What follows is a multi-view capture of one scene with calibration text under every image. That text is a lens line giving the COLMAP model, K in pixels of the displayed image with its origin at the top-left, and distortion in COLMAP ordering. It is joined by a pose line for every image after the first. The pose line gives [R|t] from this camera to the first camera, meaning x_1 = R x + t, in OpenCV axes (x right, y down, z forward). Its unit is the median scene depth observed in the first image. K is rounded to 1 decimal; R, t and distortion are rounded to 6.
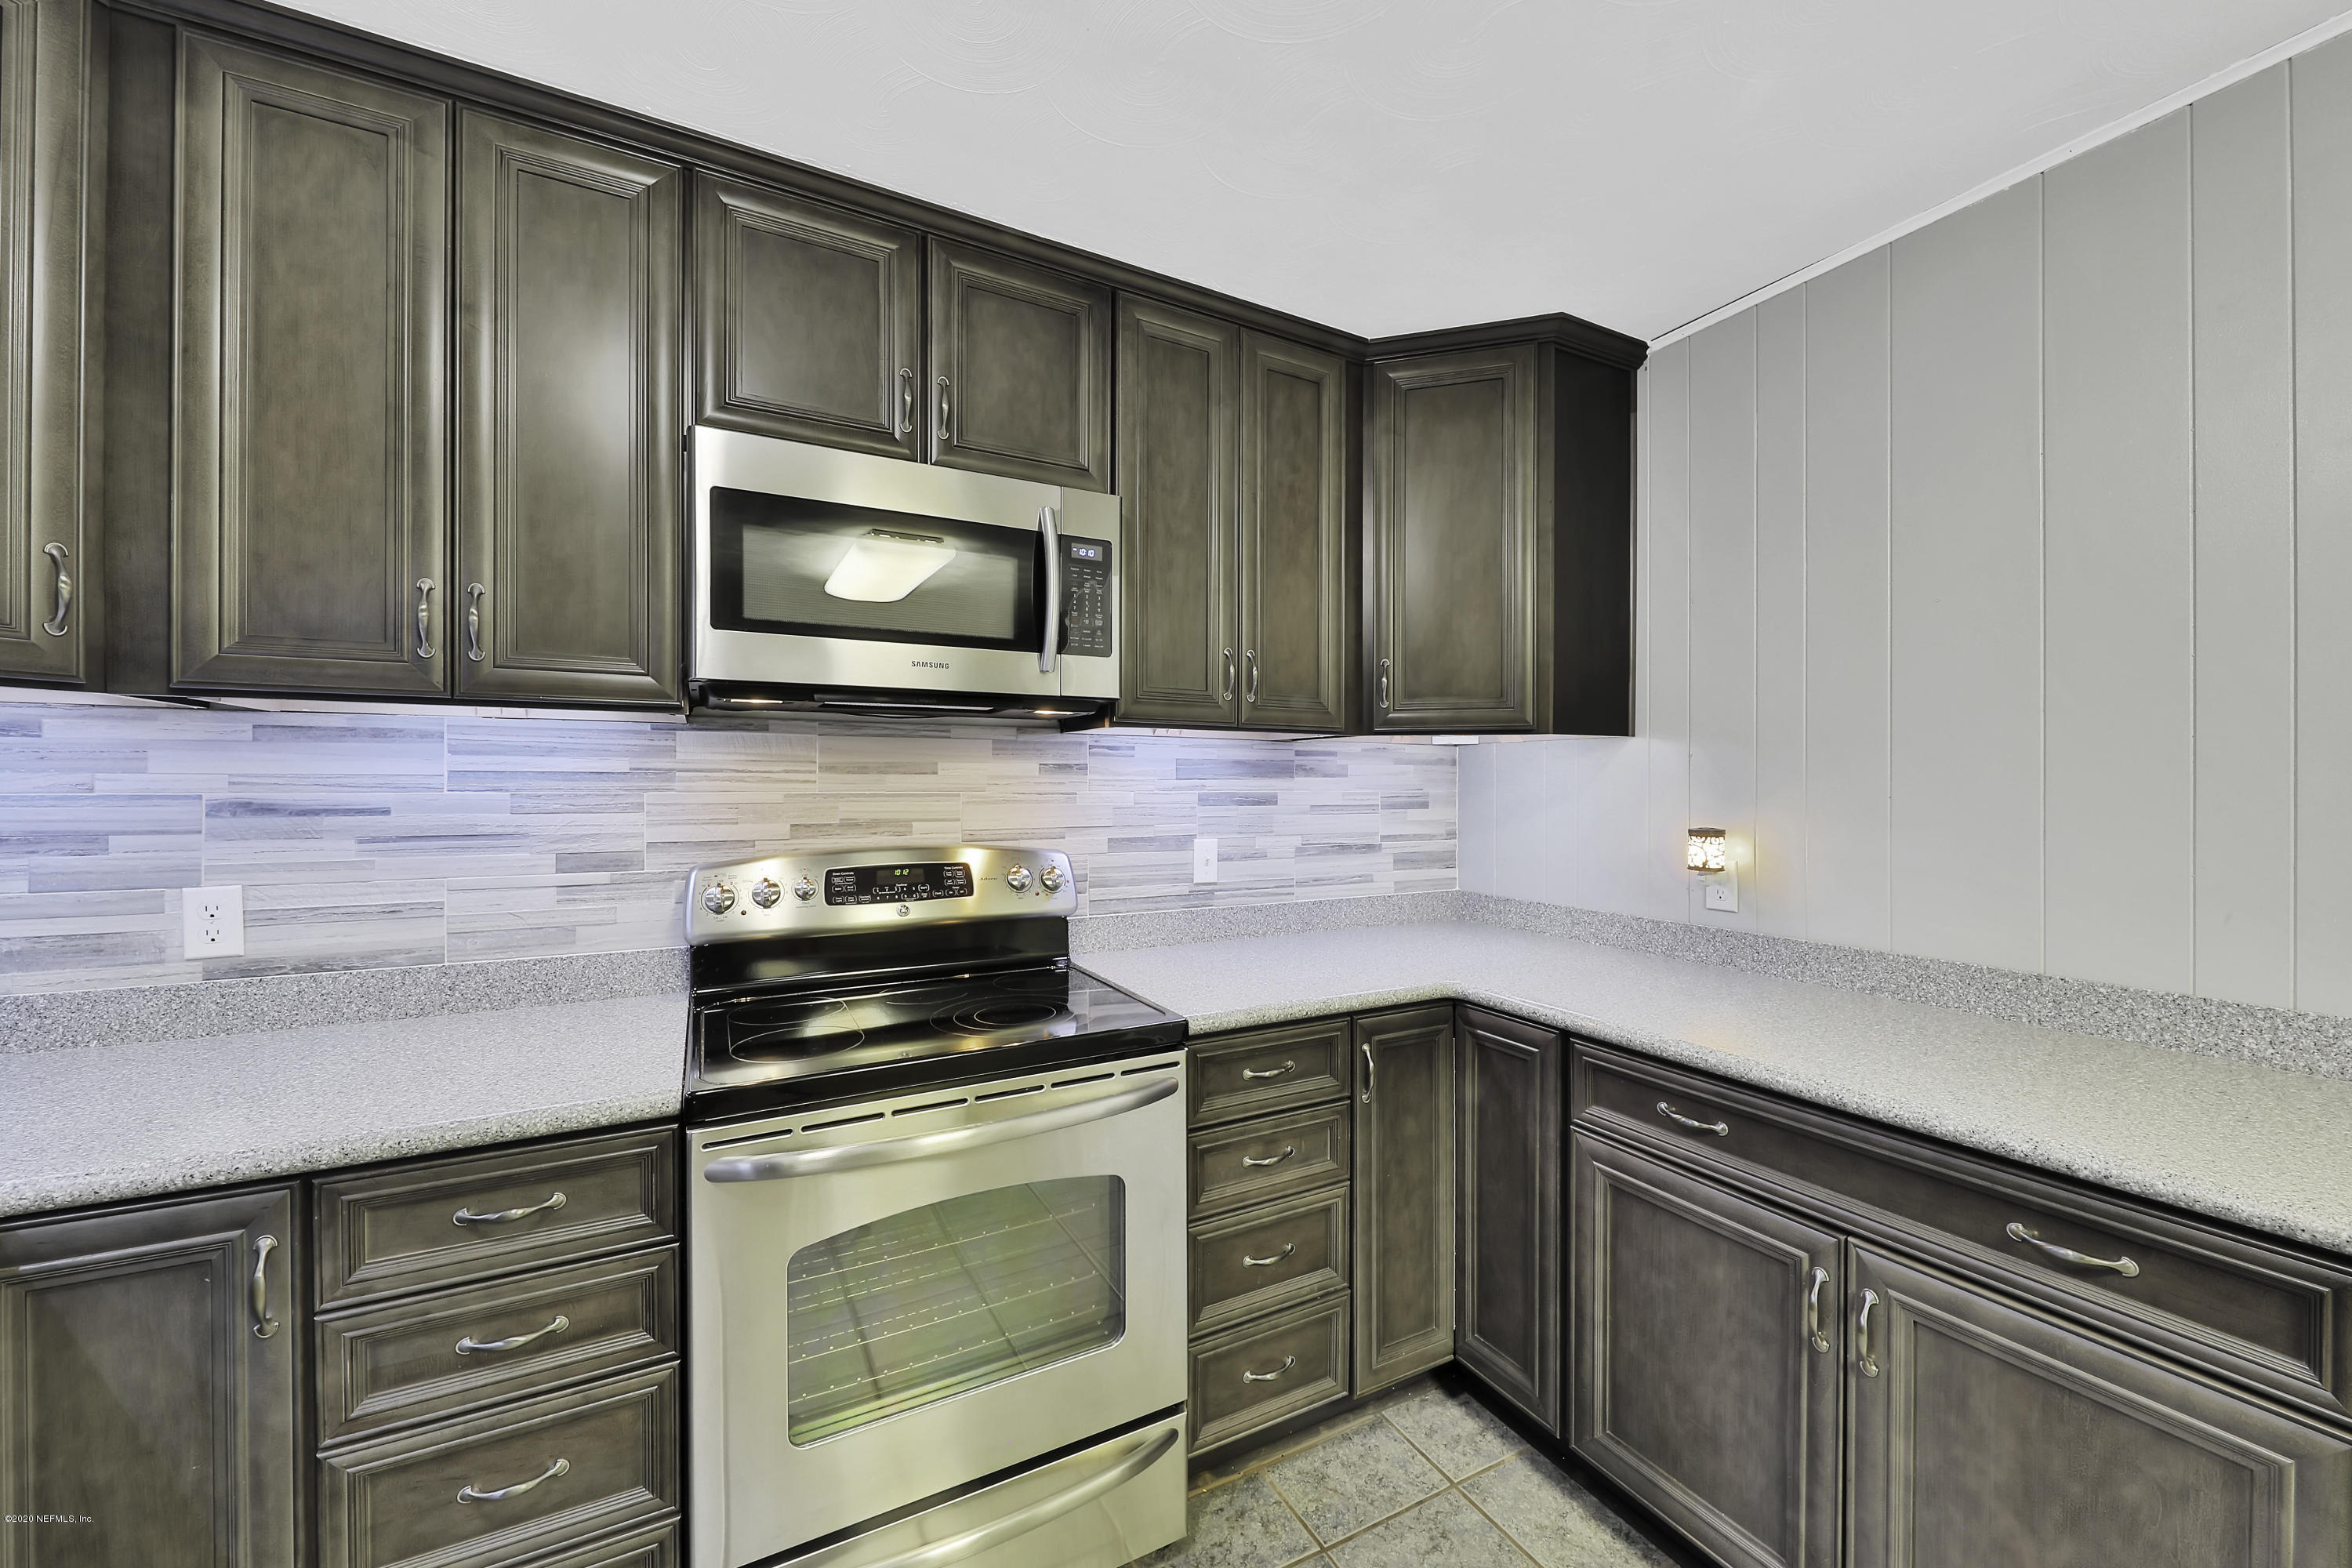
lens RADIAL K [[895.5, 0, 1197.0], [0, 895.5, 783.3], [0, 0, 1]] dist [-0.002766, -0.000371]
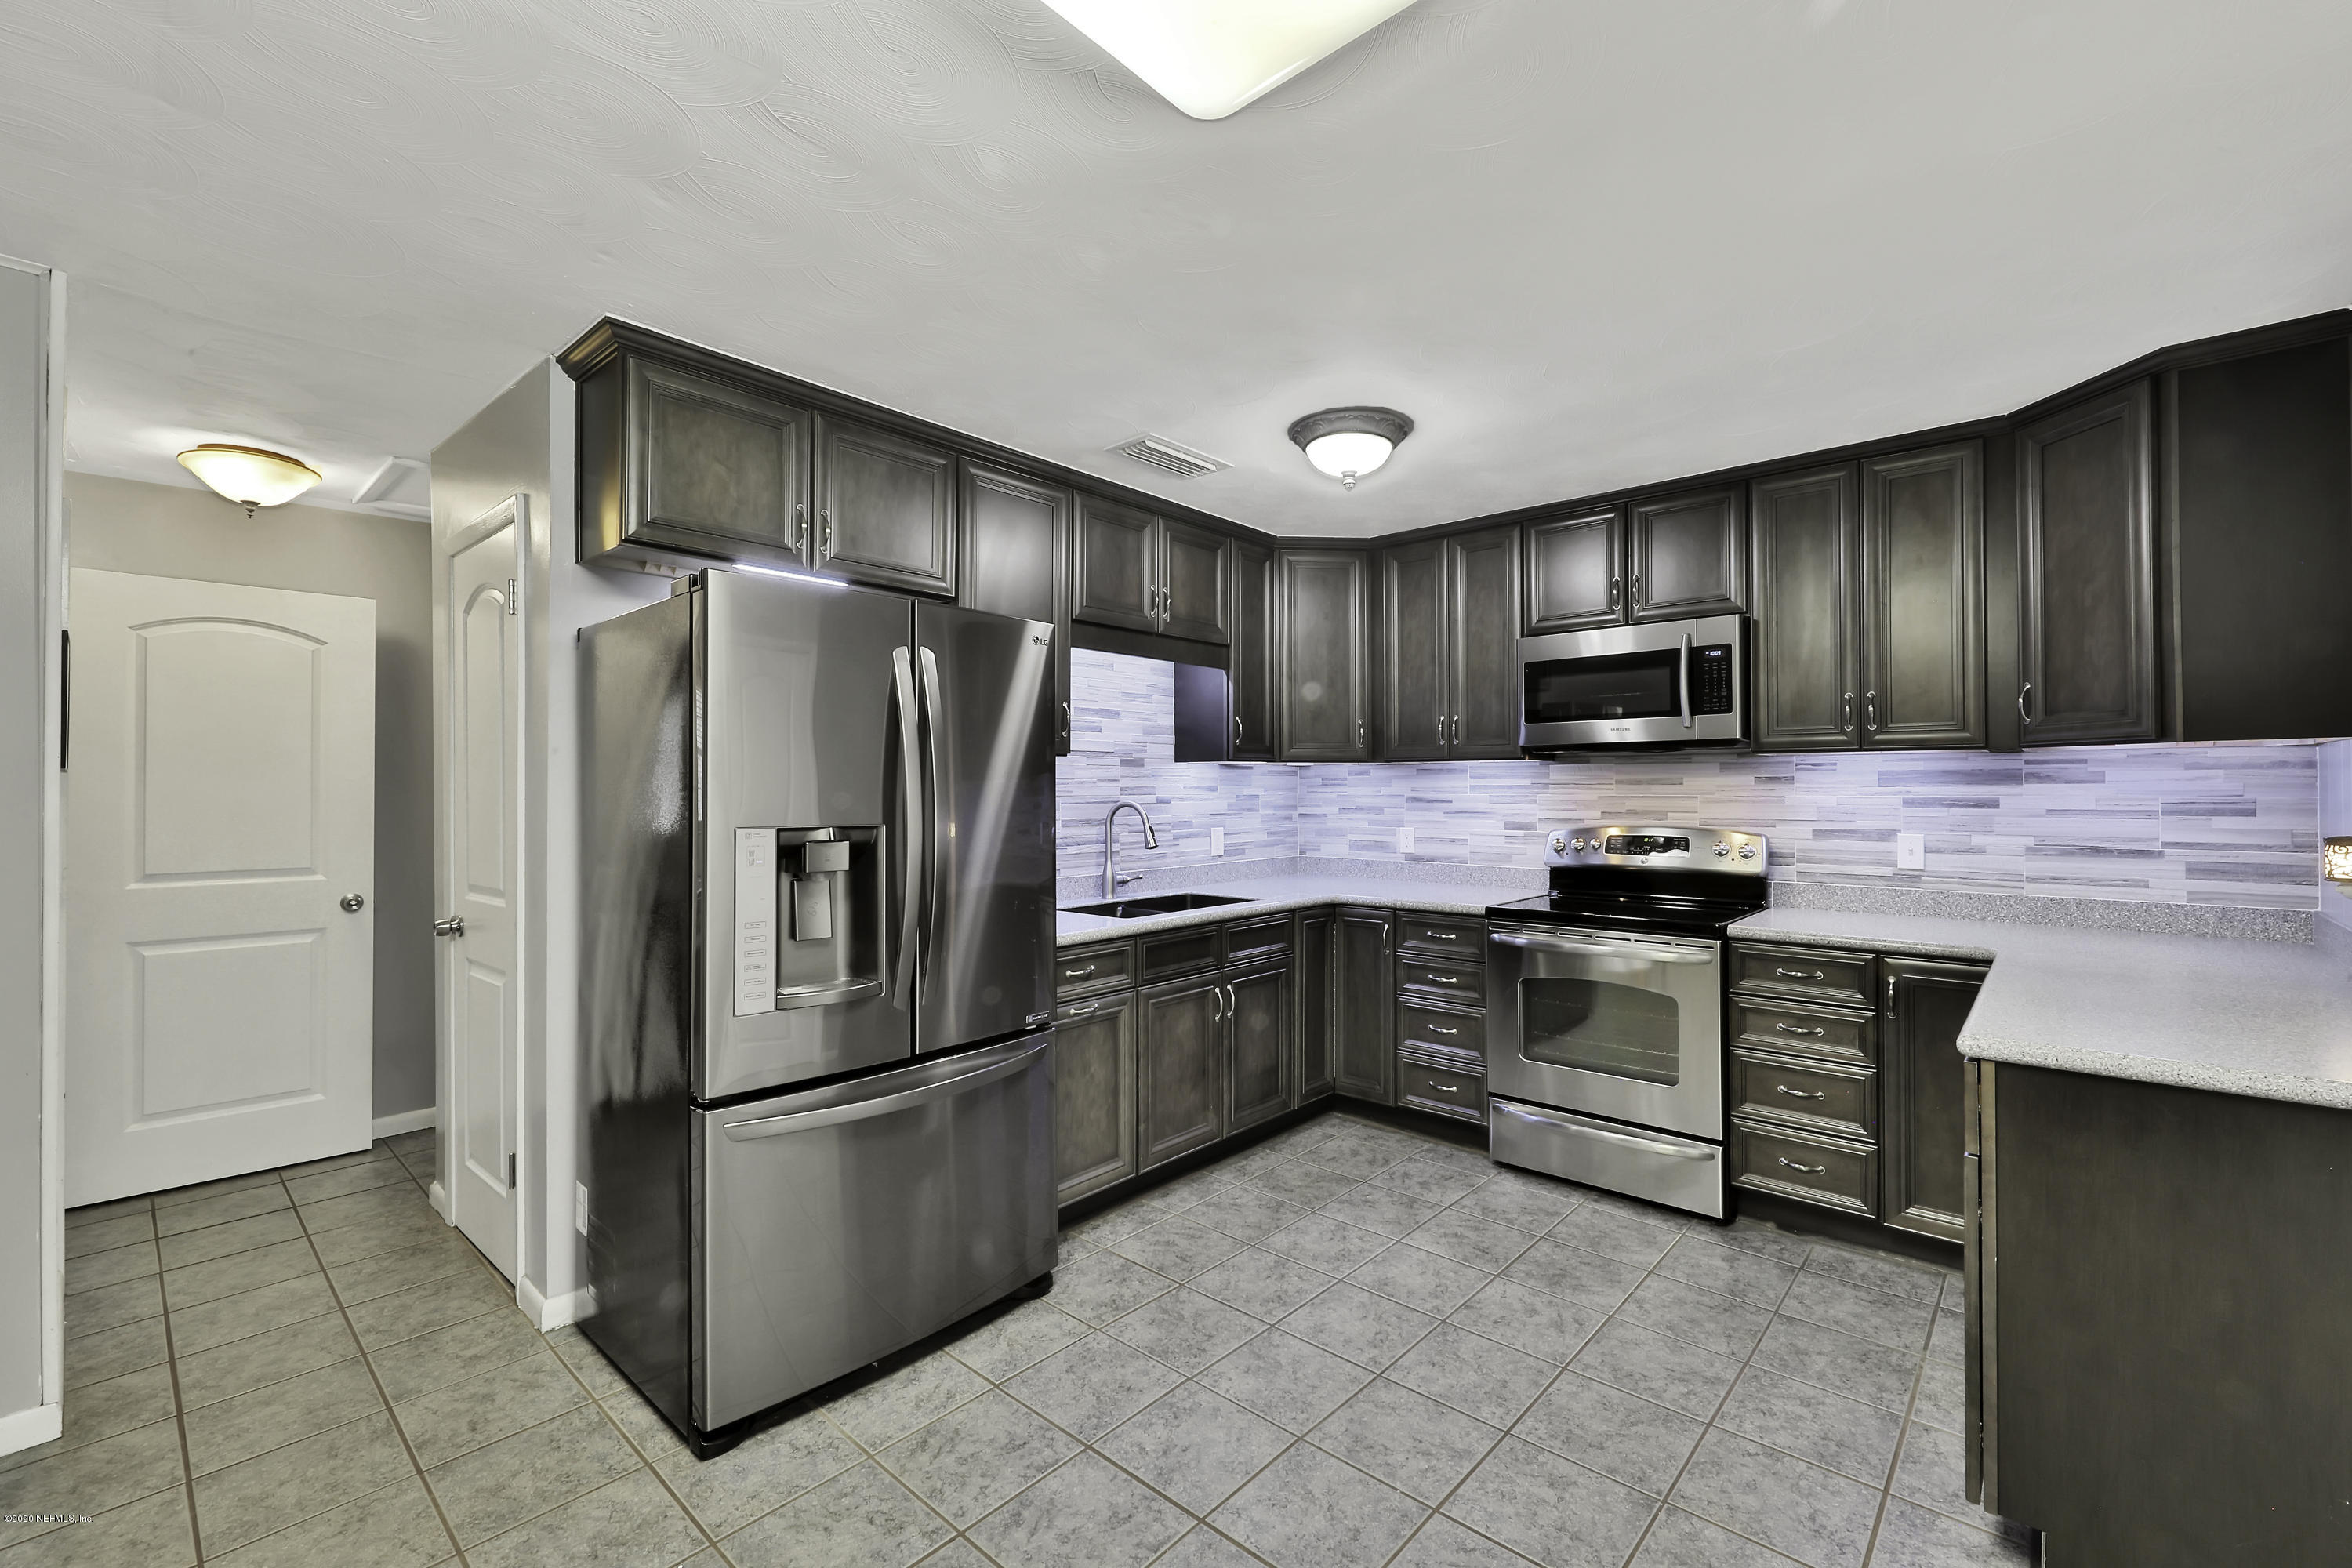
lens RADIAL K [[989.0, 0, 1193.2], [0, 989.0, 781.6], [0, 0, 1]] dist [0.001092, -0.000510]
pose [[0.336920, -0.009464, -0.941486, 1.089128], [0.002386, 0.999955, -0.009198, -0.001023], [0.941530, 0.000852, 0.336927, -0.463852]]
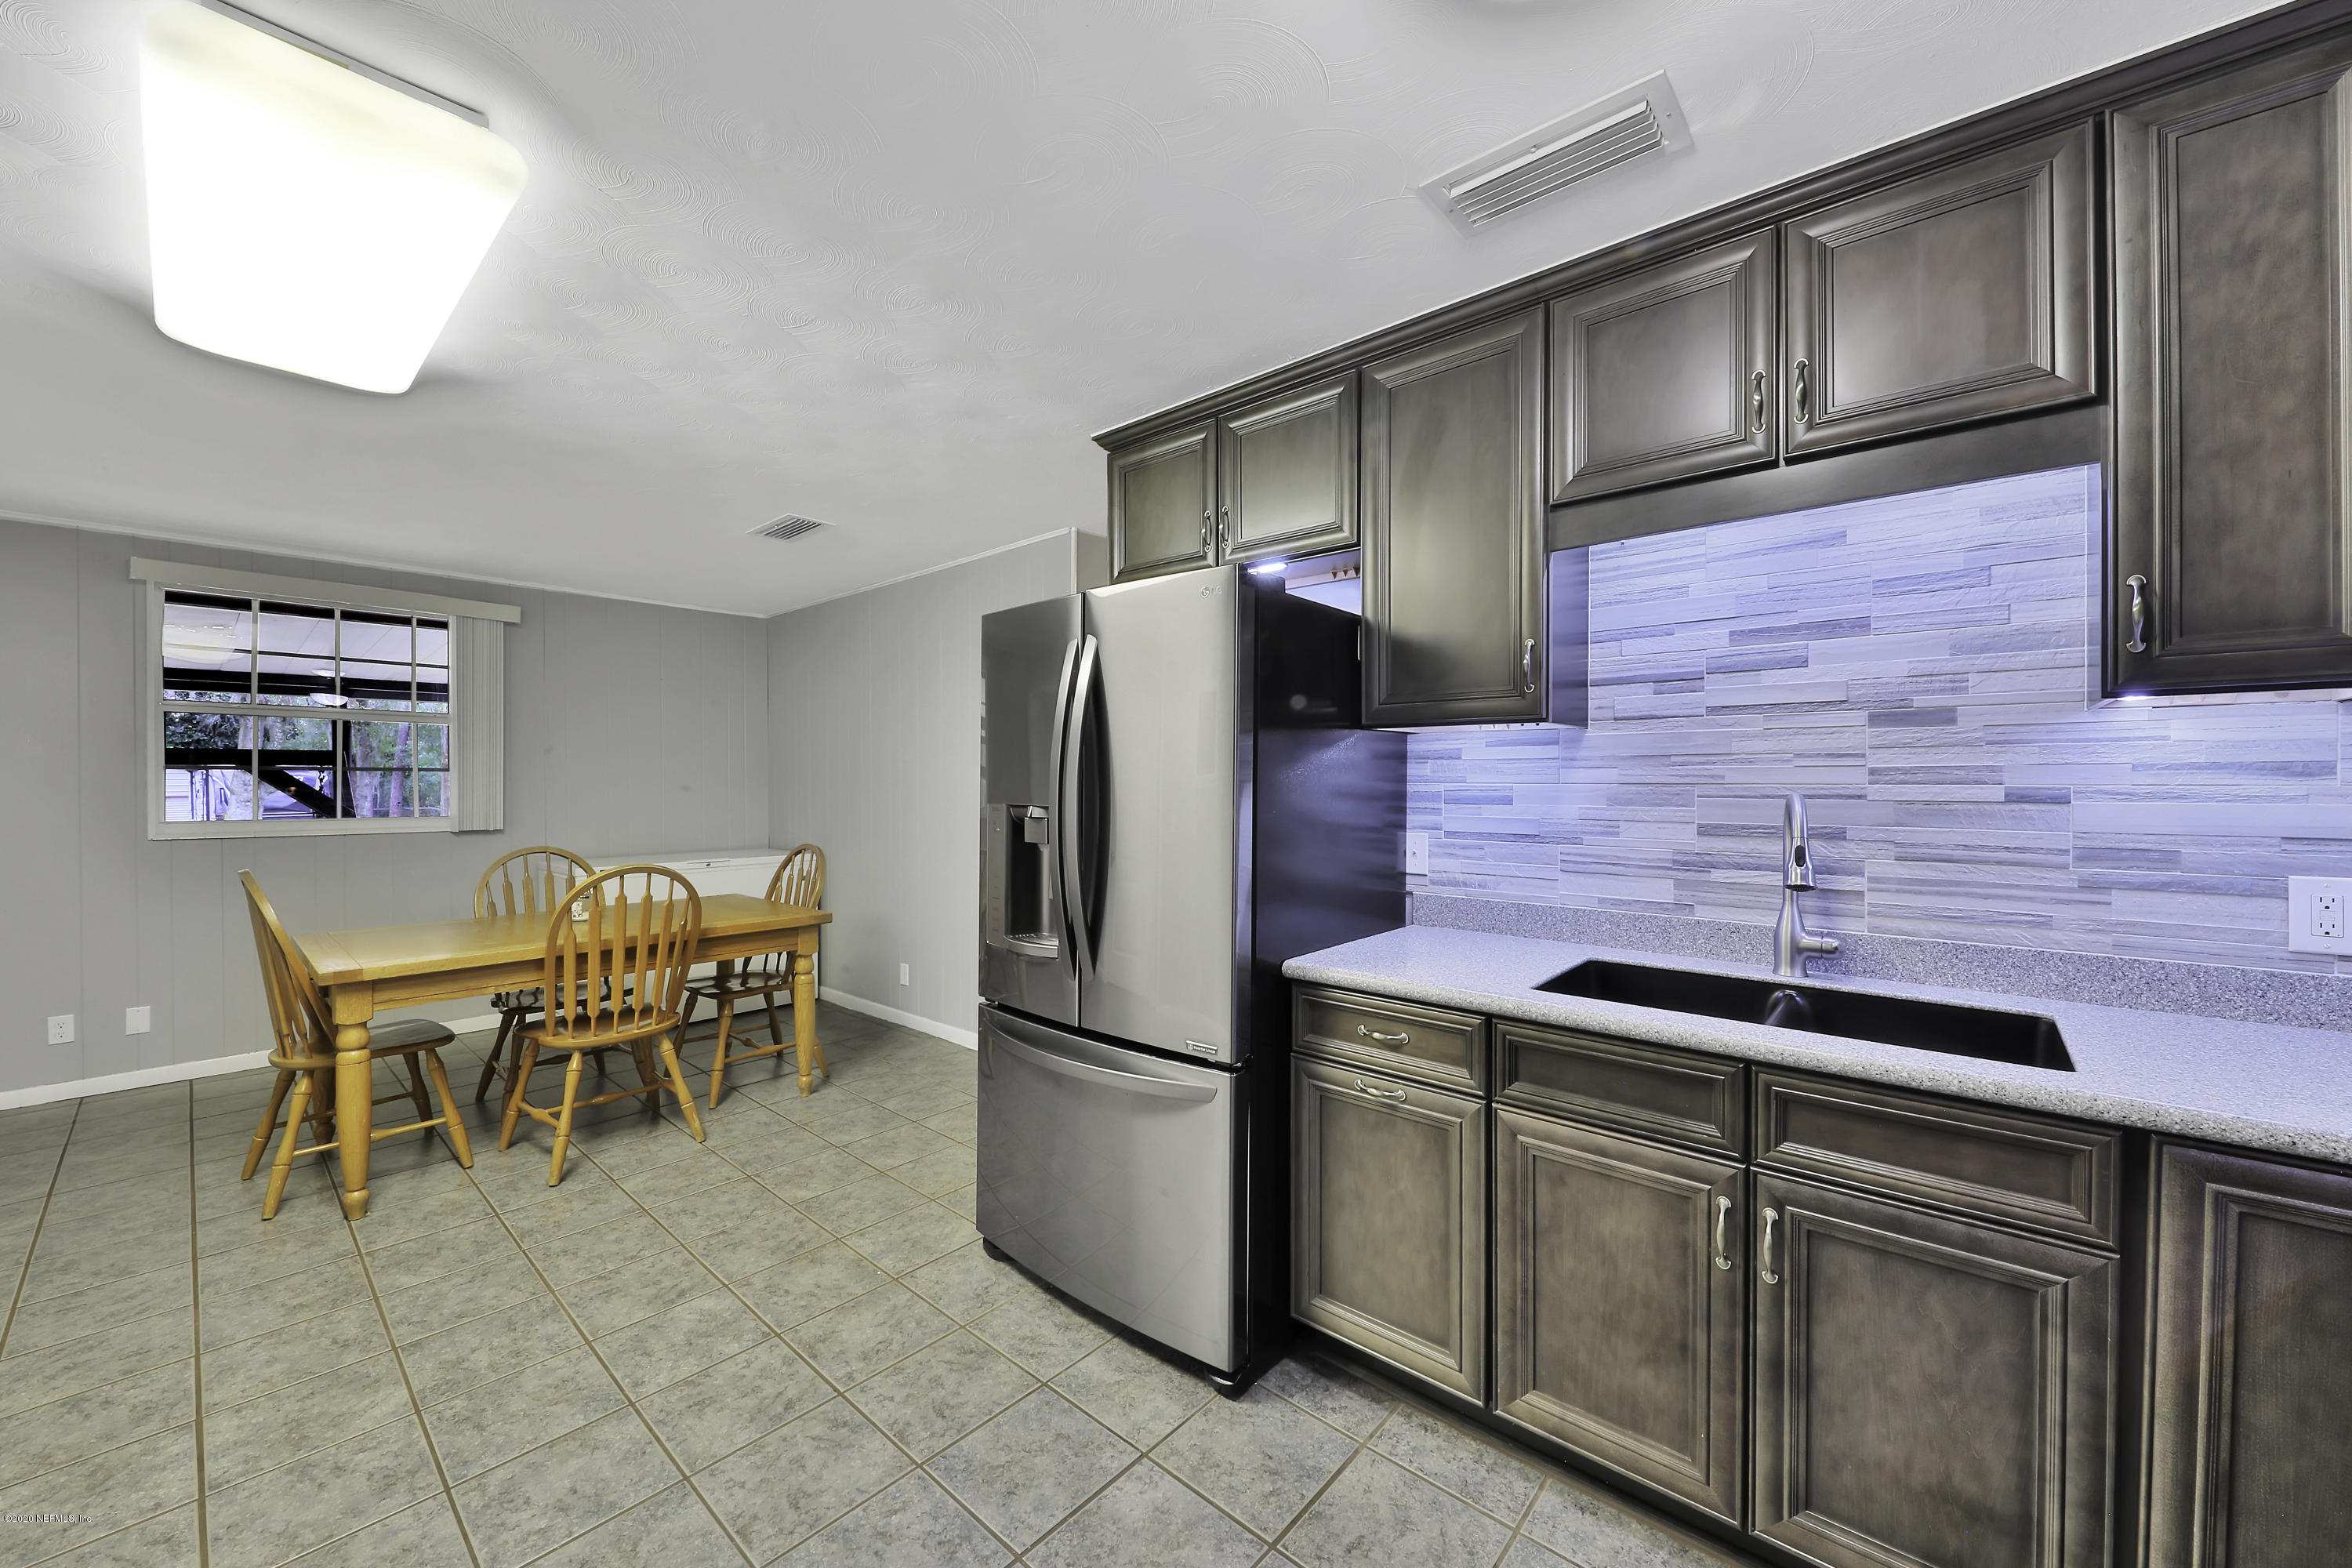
lens RADIAL K [[884.3, 0, 1180.3], [0, 884.3, 791.7], [0, 0, 1]] dist [-0.005880, -0.000737]
pose [[-0.938692, -0.002690, -0.344747, 0.194083], [-0.004499, 0.999980, 0.004448, 0.014019], [0.344728, 0.005726, -0.938685, 0.606141]]
